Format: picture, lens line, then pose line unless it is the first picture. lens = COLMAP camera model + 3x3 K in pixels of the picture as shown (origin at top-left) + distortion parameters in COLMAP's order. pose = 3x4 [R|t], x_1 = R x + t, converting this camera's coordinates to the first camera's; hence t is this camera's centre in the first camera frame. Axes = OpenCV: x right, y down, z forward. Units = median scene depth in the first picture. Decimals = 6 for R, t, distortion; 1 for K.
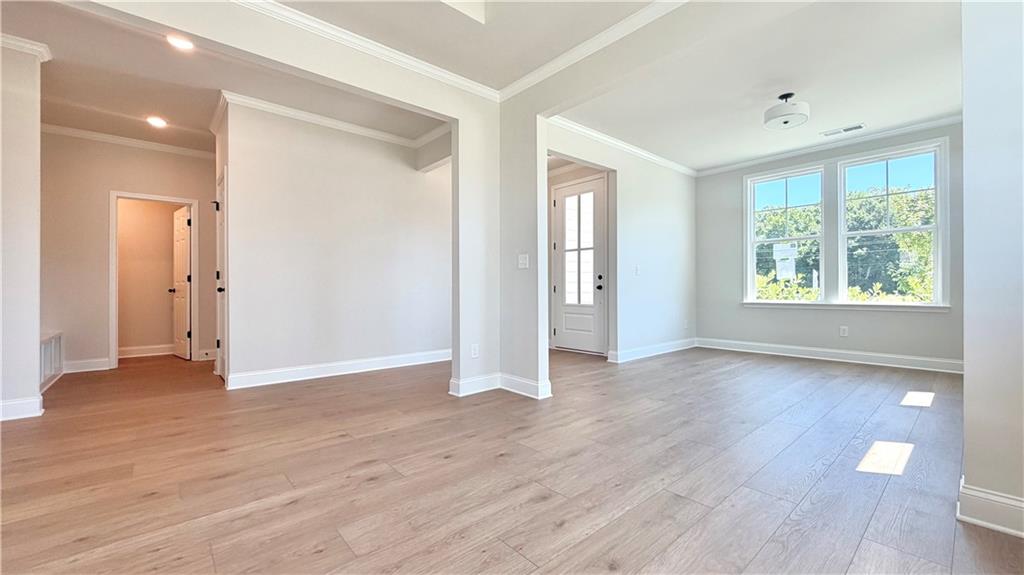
lens RADIAL K [[412.8, 0, 509.1], [0, 412.8, 290.3], [0, 0, 1]] dist [0.000961, -0.000165]
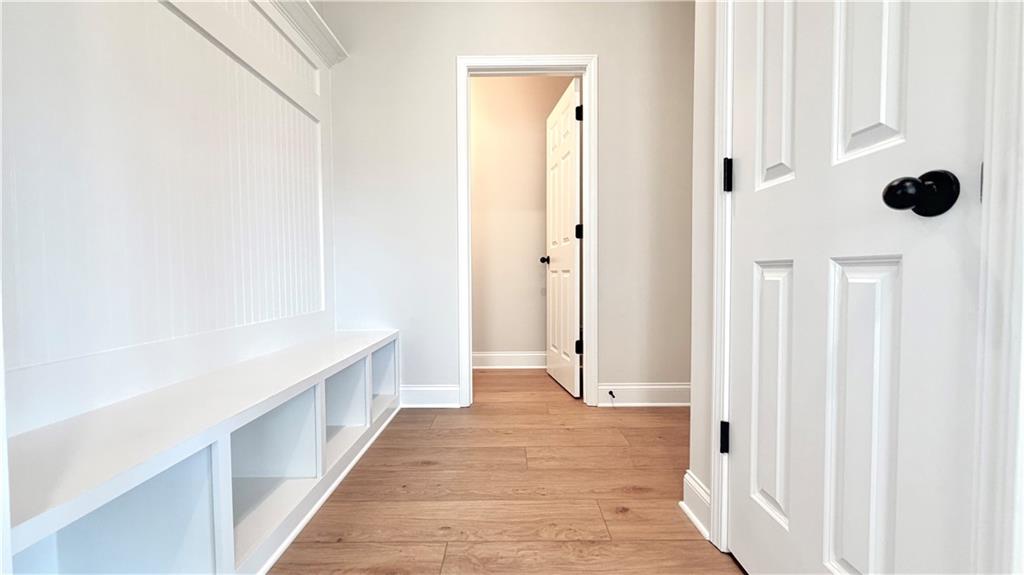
lens RADIAL K [[412.8, 0, 511.9], [0, 412.8, 285.6], [0, 0, 1]] dist [0.000961, -0.000165]
pose [[0.763108, 0.017366, -0.646037, -0.523352], [0.005049, 0.999448, 0.032830, 0.018234], [0.646251, -0.028315, 0.762600, 0.582174]]
